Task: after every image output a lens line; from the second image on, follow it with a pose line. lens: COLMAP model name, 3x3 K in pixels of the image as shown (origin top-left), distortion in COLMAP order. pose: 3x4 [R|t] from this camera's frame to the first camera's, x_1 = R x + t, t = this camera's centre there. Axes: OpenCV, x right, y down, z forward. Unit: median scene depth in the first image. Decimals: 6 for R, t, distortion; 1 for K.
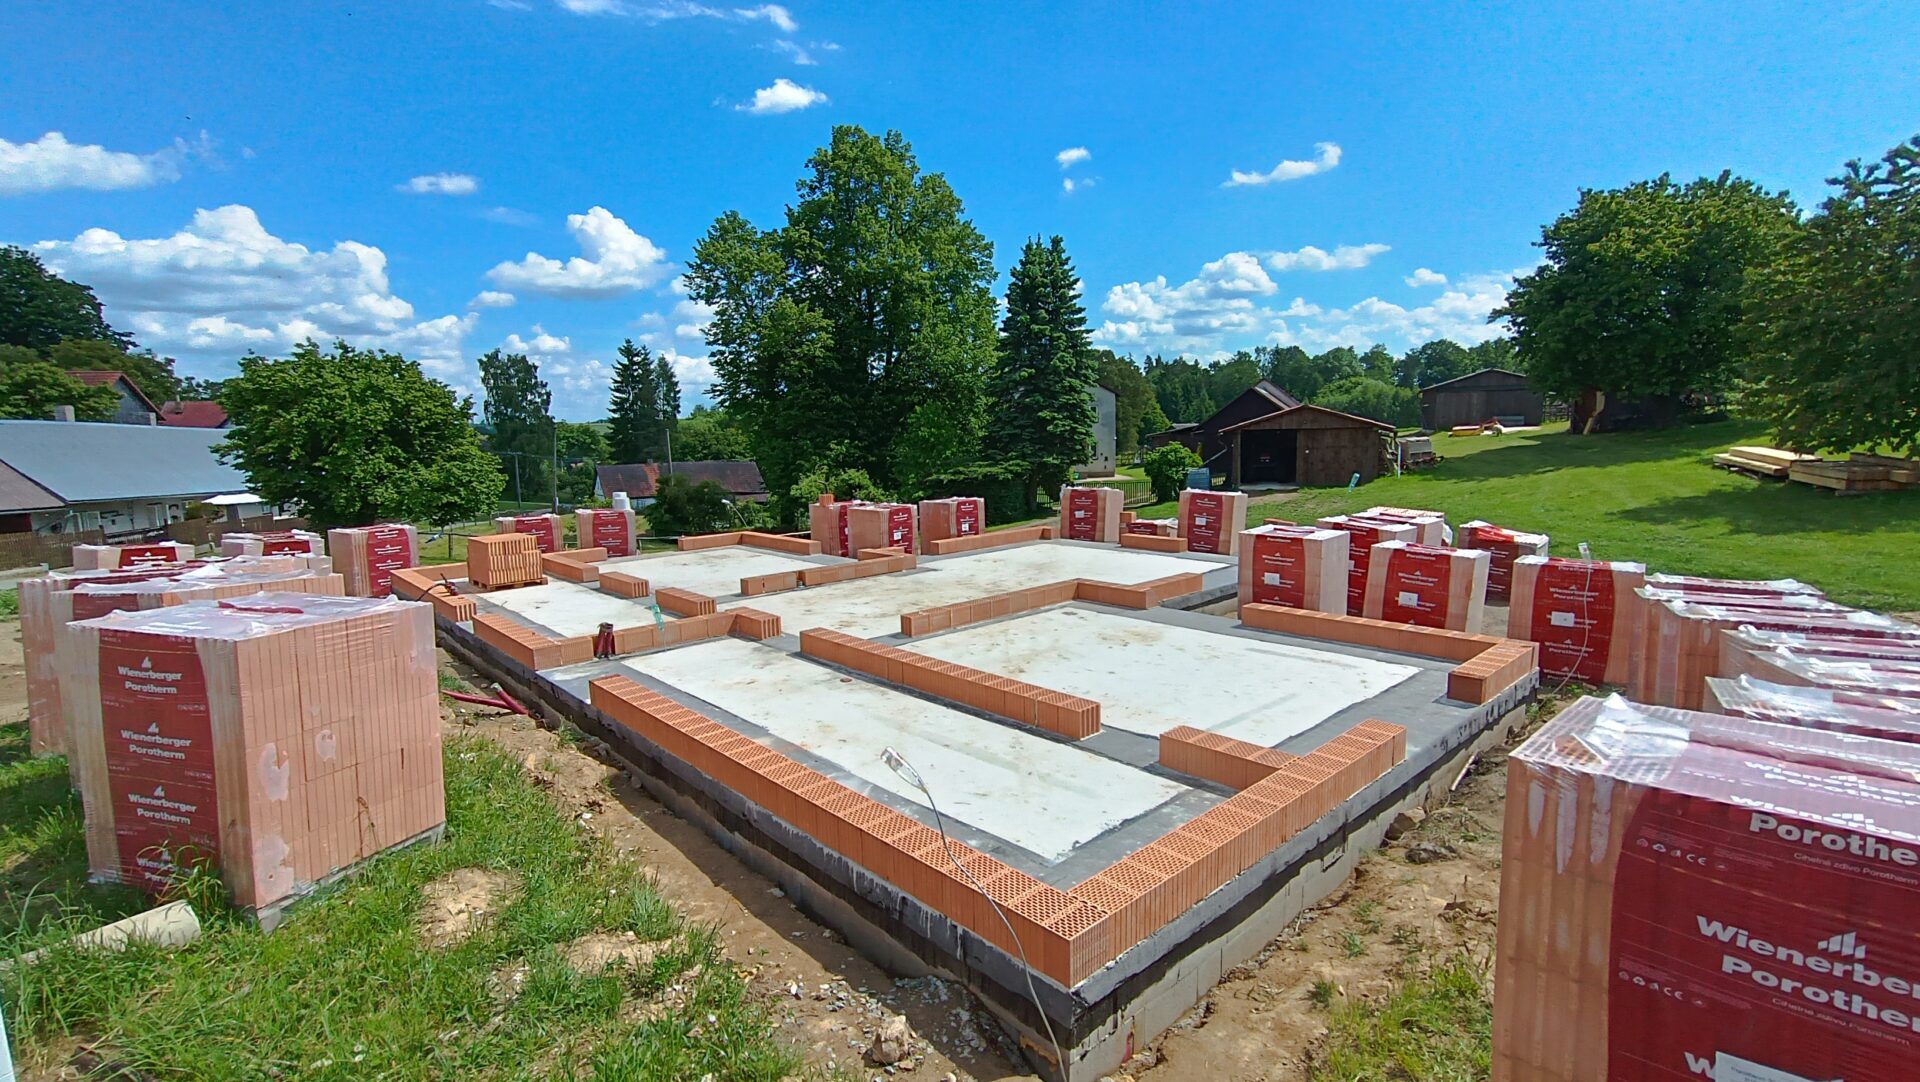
lens RADIAL K [[869.1, 0, 960.0], [0, 869.1, 541.0], [0, 0, 1]] dist [-0.002954, -0.000090]
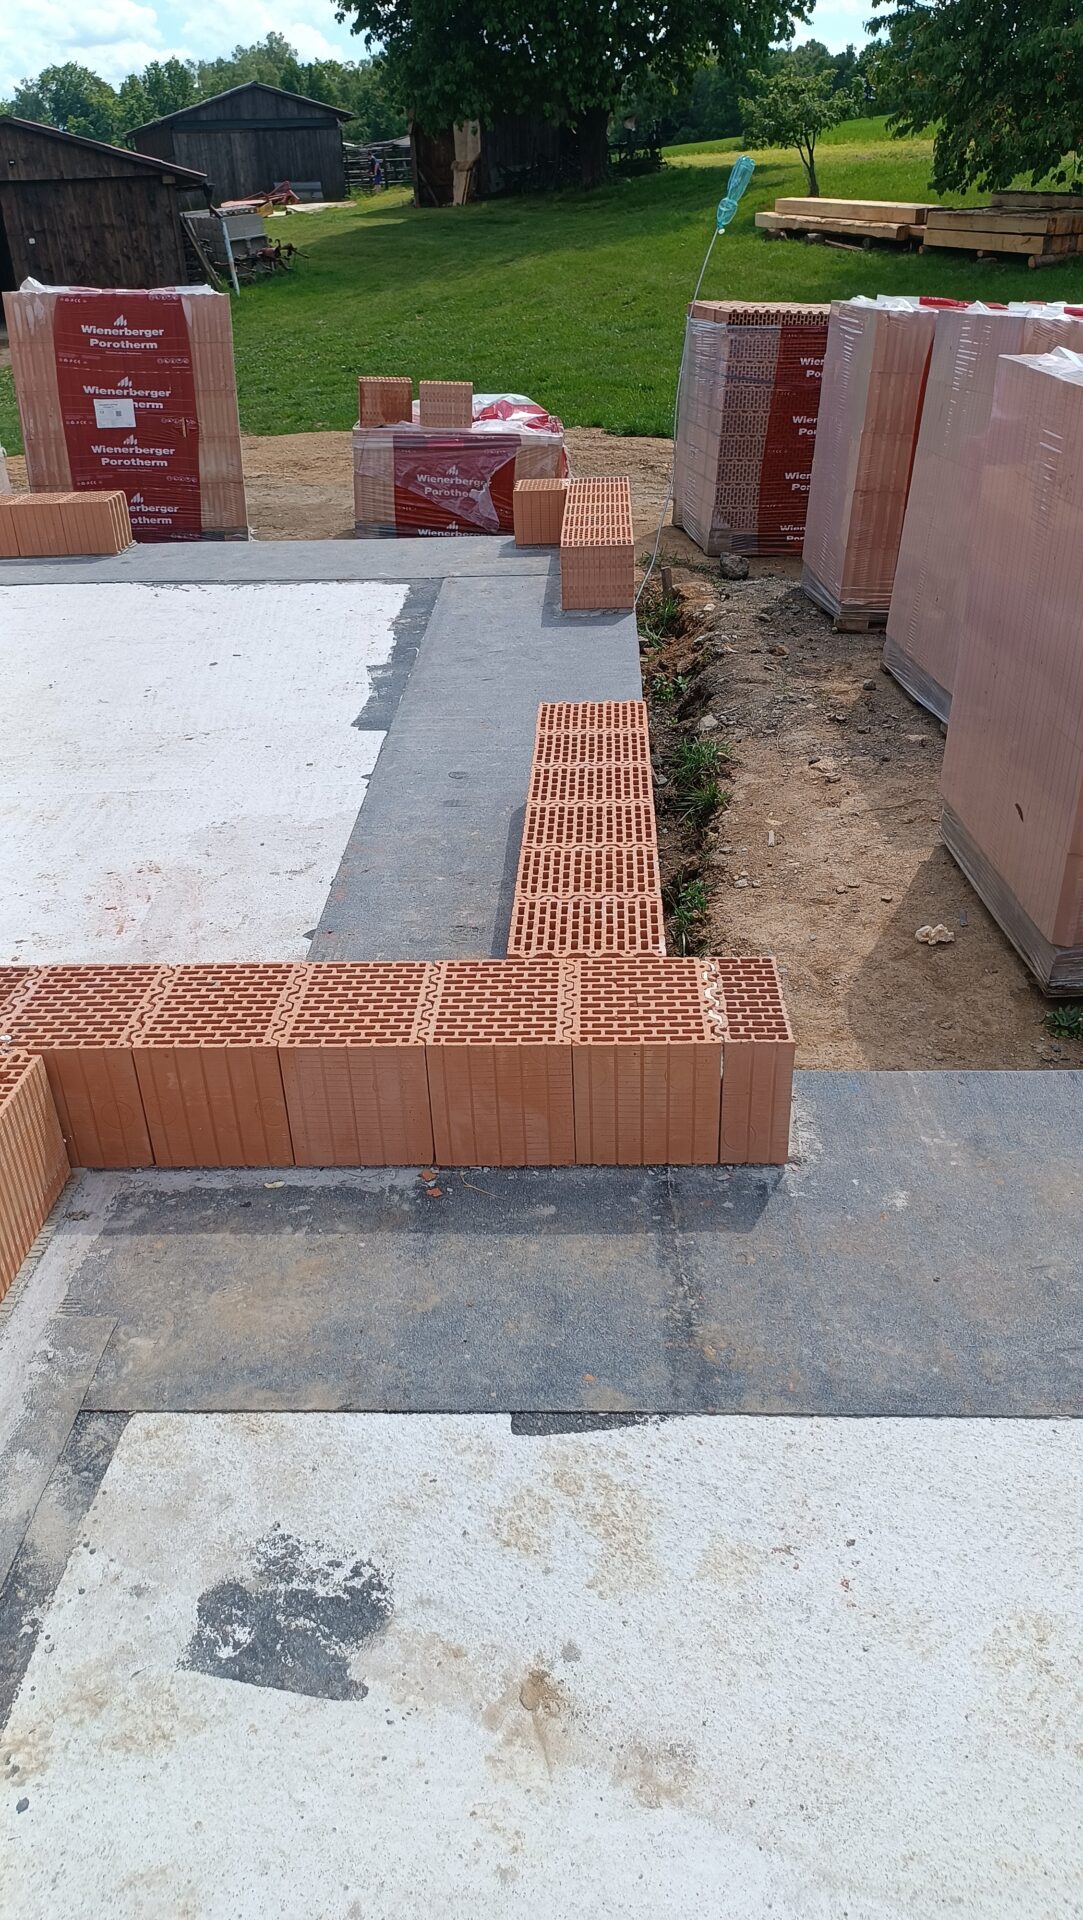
lens RADIAL K [[1351.2, 0, 541.5], [0, 1351.2, 960.0], [0, 0, 1]] dist [-0.005984, -0.002742]
pose [[0.694085, -0.351384, 0.628311, 0.071767], [0.111033, 0.914594, 0.388831, -0.021879], [-0.711279, -0.200118, 0.673821, 0.818334]]
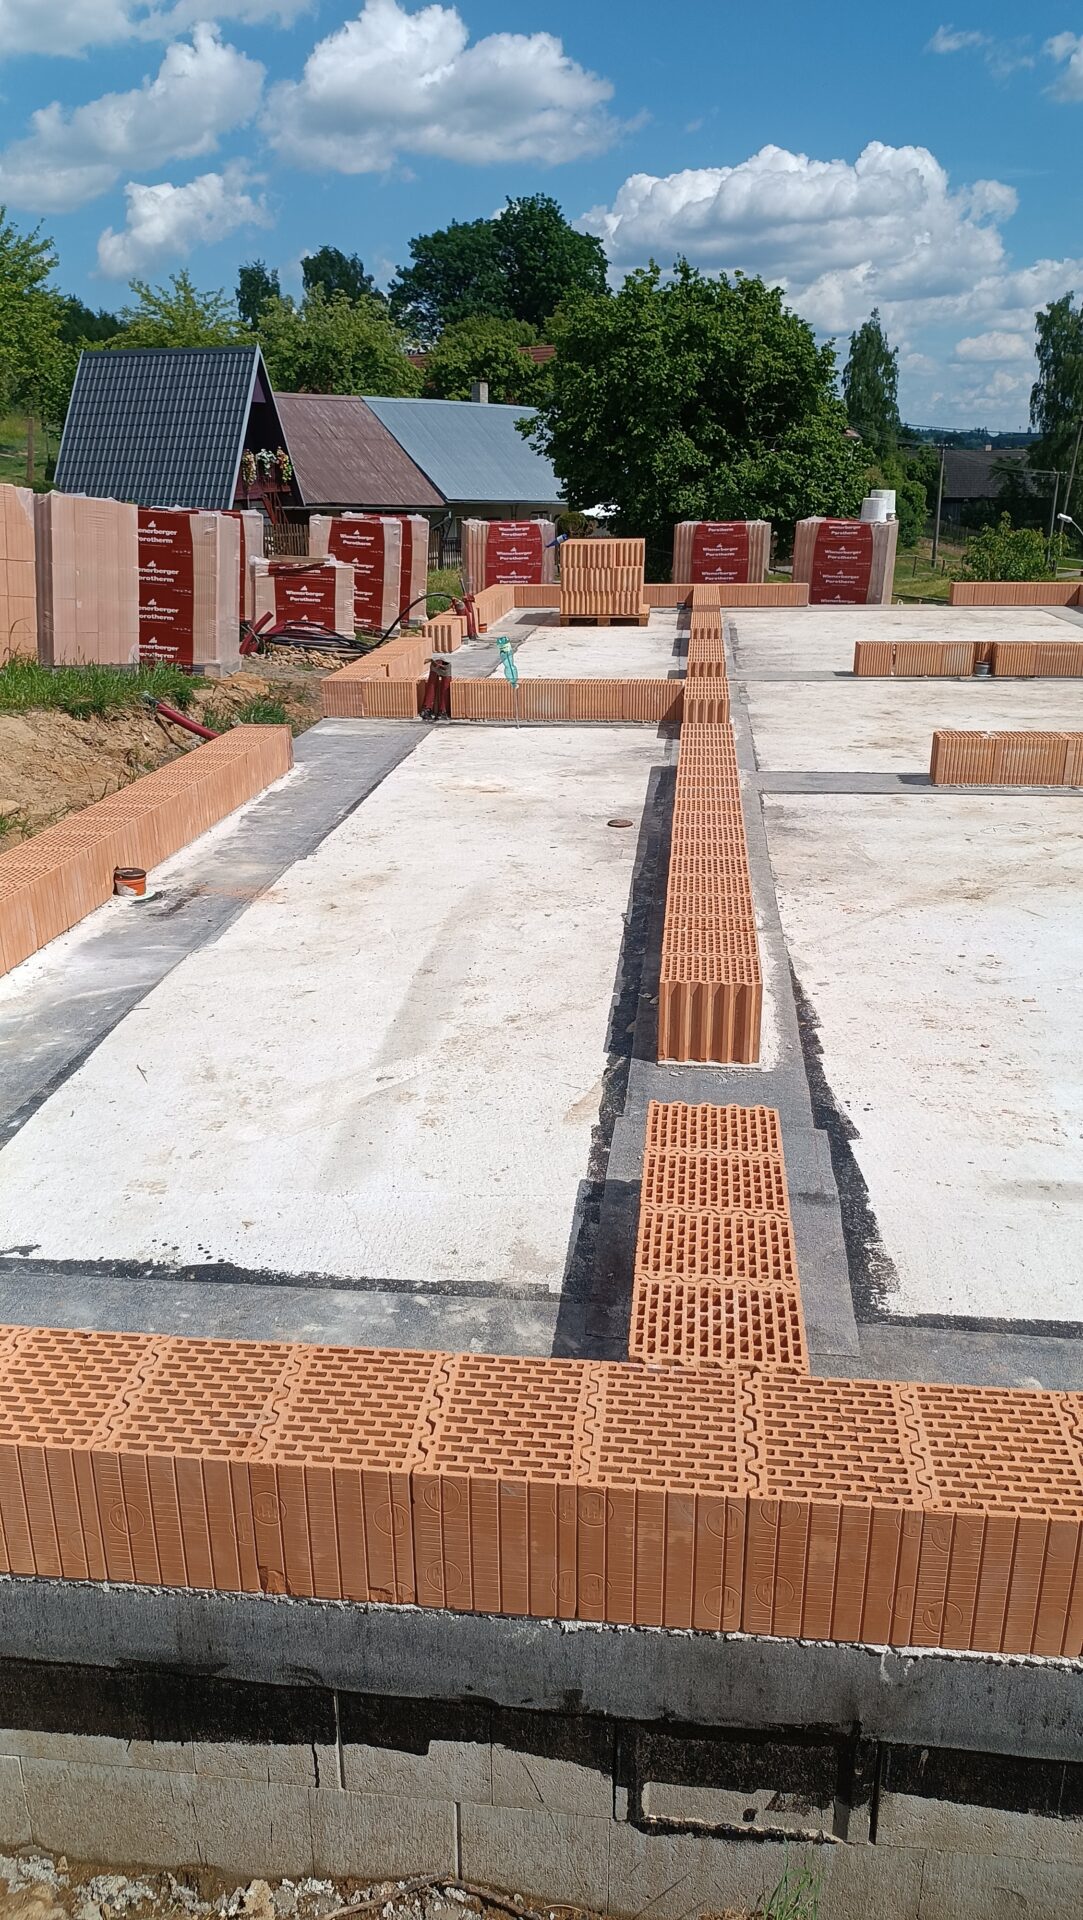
lens RADIAL K [[1369.5, 0, 541.5], [0, 1369.5, 960.0], [0, 0, 1]] dist [0.103414, -0.205269]
pose [[0.655734, 0.271450, -0.704505, 0.264650], [-0.106066, 0.956997, 0.270013, 0.024737], [0.747504, -0.102333, 0.656327, 0.331061]]
